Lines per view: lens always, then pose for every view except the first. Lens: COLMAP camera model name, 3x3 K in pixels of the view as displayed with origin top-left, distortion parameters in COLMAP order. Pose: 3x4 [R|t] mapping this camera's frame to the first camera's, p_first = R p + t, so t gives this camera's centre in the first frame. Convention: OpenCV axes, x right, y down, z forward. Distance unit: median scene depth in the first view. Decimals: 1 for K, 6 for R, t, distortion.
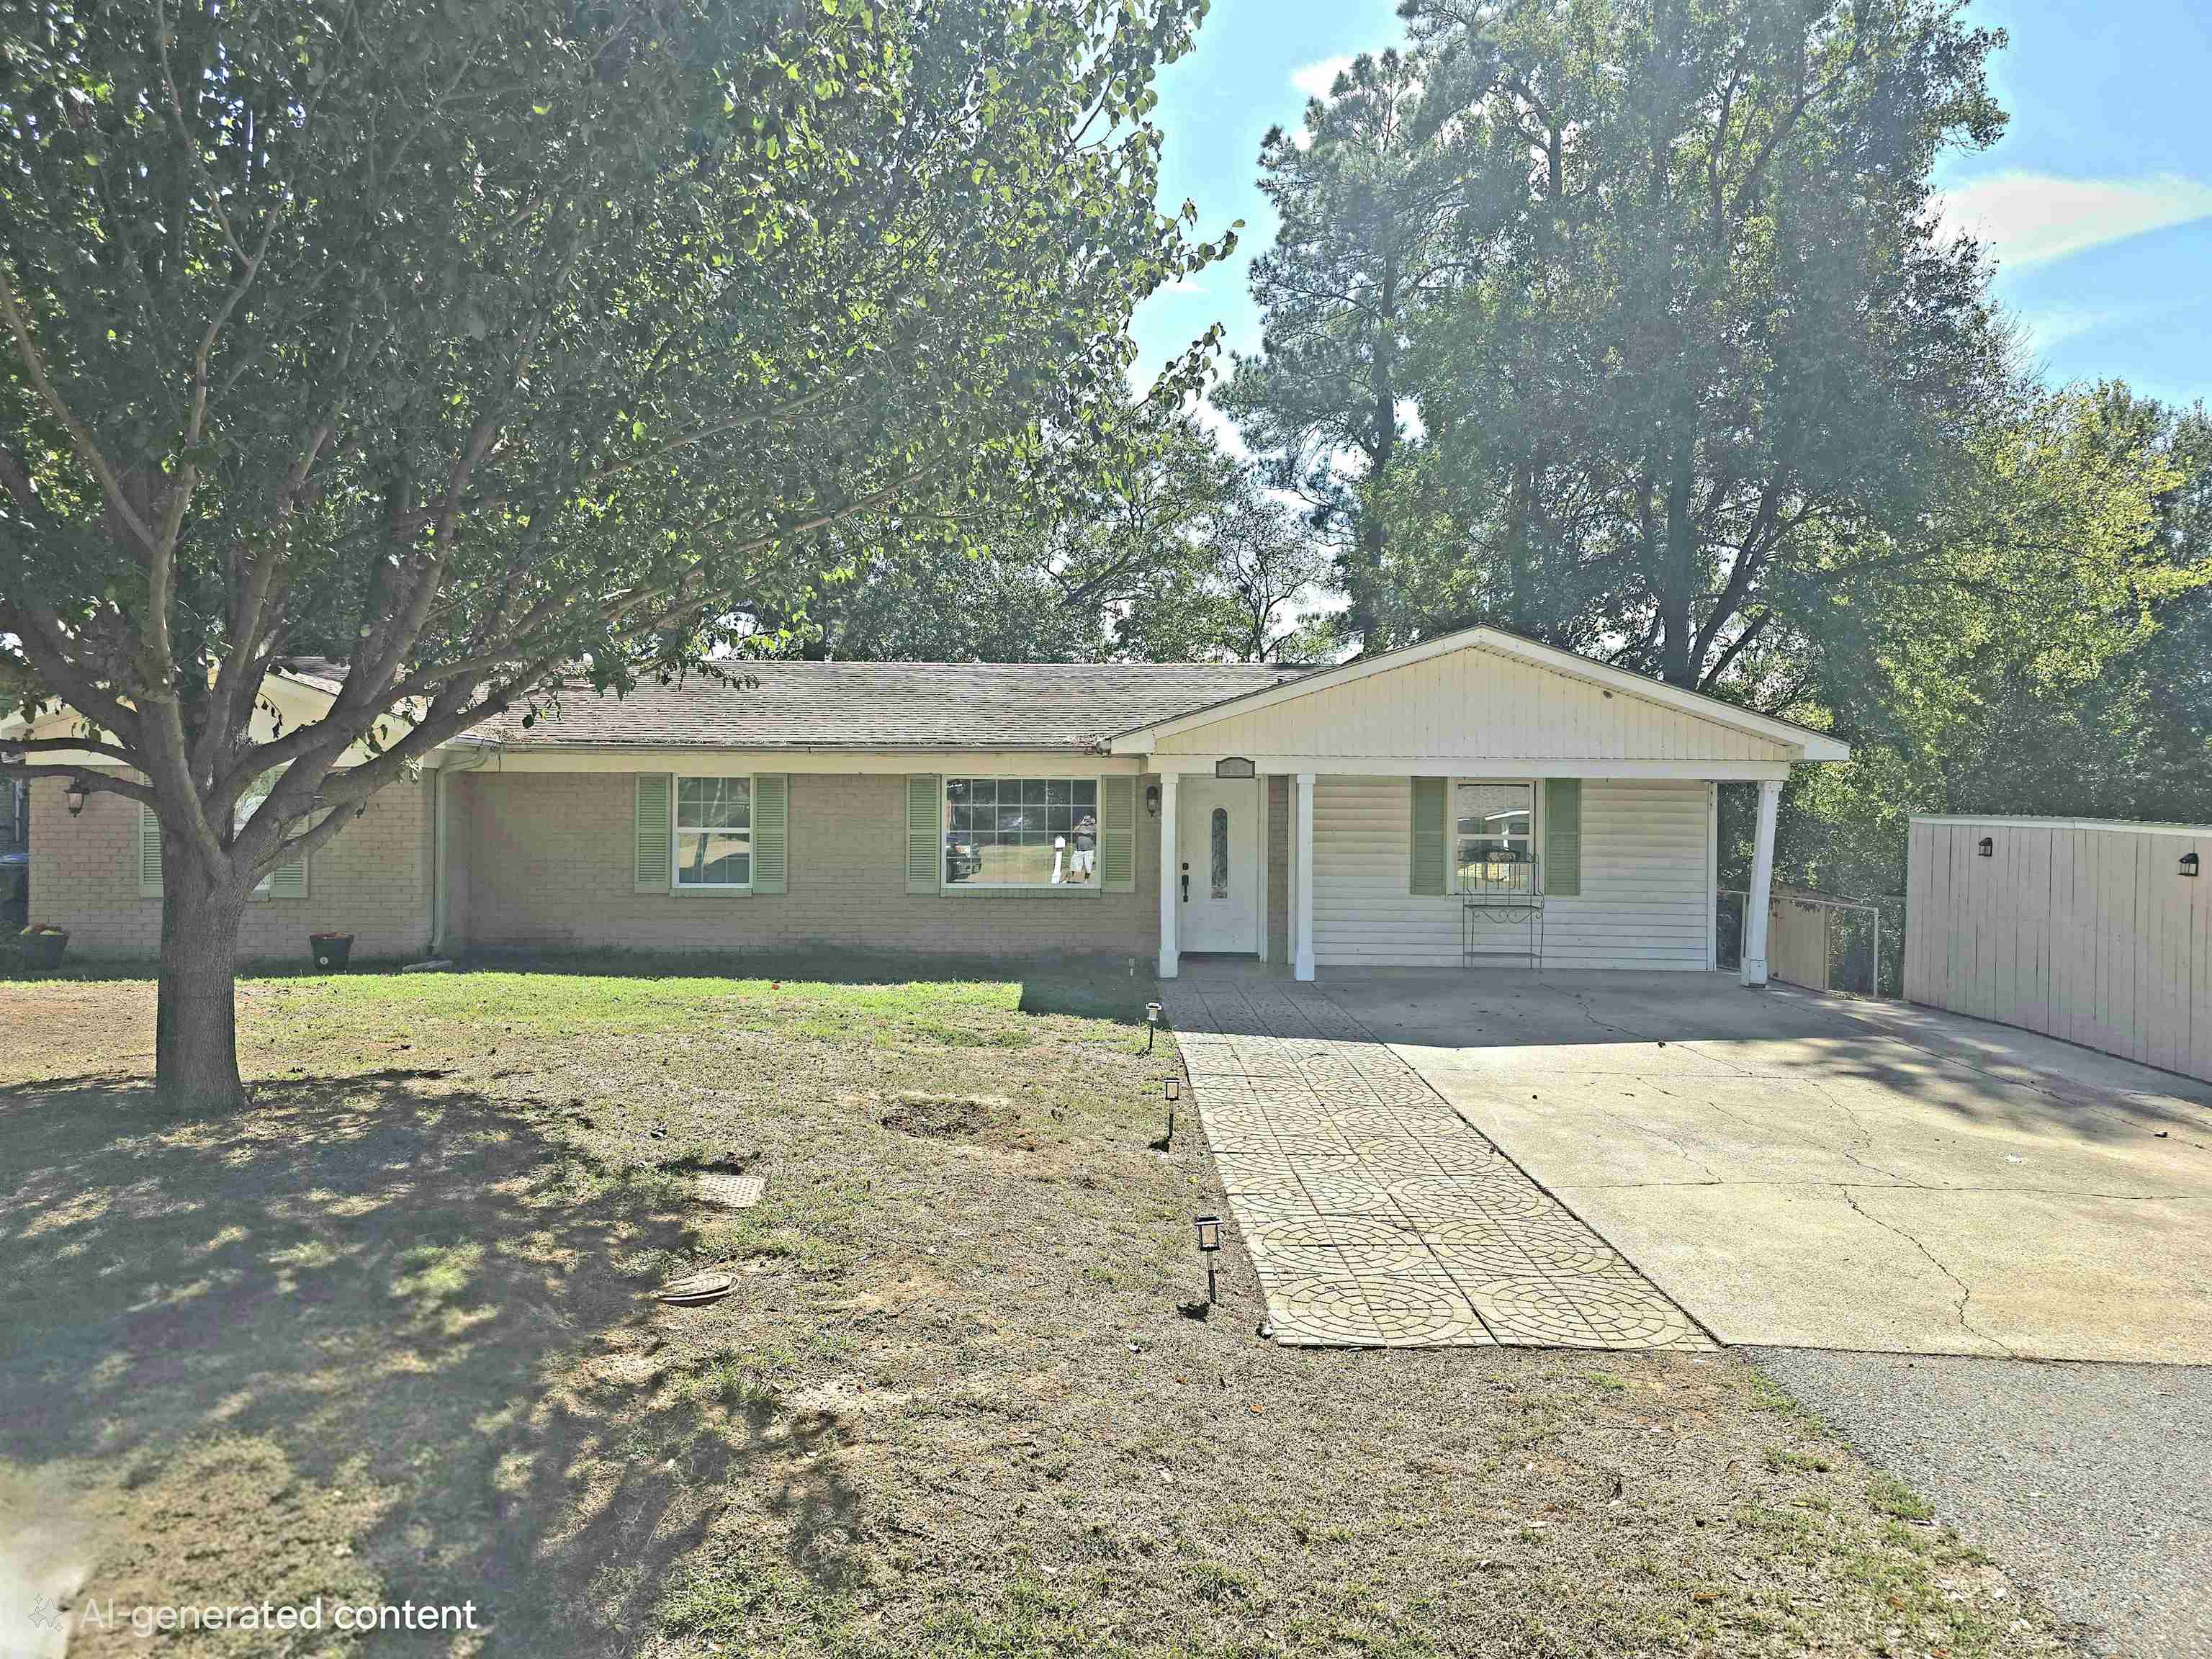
lens RADIAL K [[1485.7, 0, 1113.8], [0, 1485.7, 857.8], [0, 0, 1]] dist [0.109090, -0.104722]
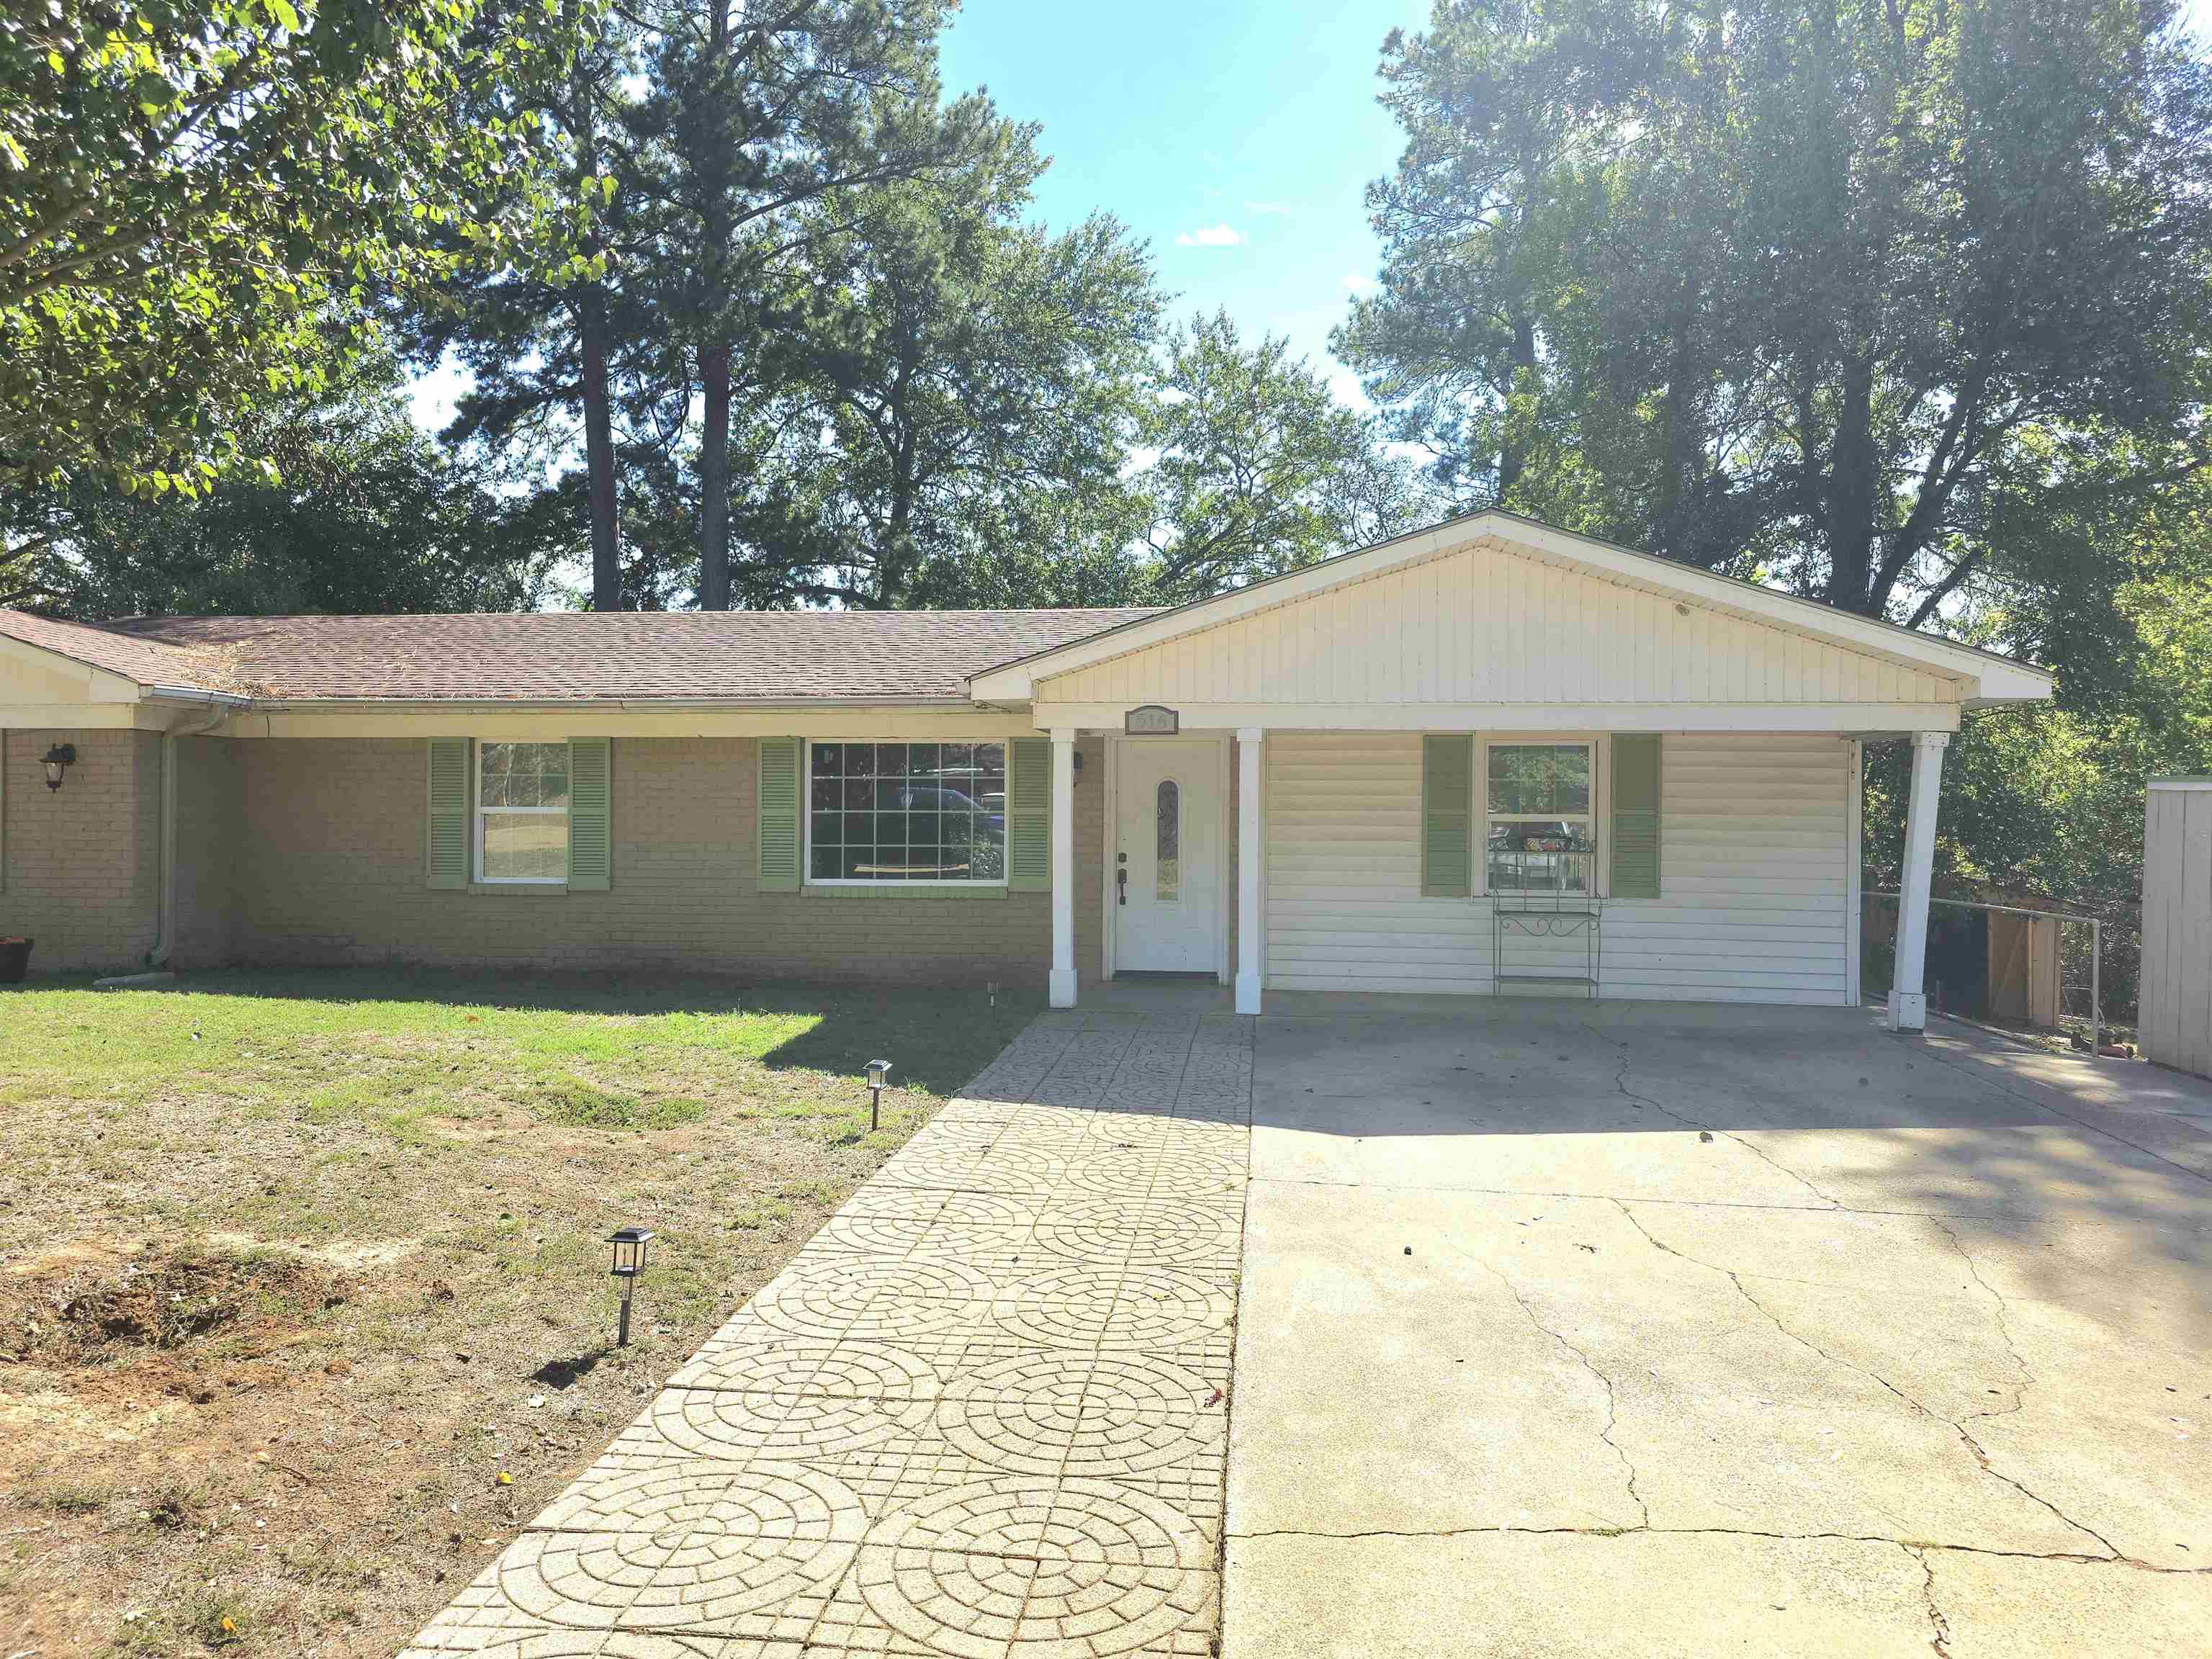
lens RADIAL K [[1485.7, 0, 1113.8], [0, 1485.7, 857.8], [0, 0, 1]] dist [0.109090, -0.104722]
pose [[0.992105, 0.002142, -0.125390, 0.129953], [-0.002300, 0.999997, -0.001122, 0.006302], [0.125387, 0.001401, 0.992107, 0.228221]]
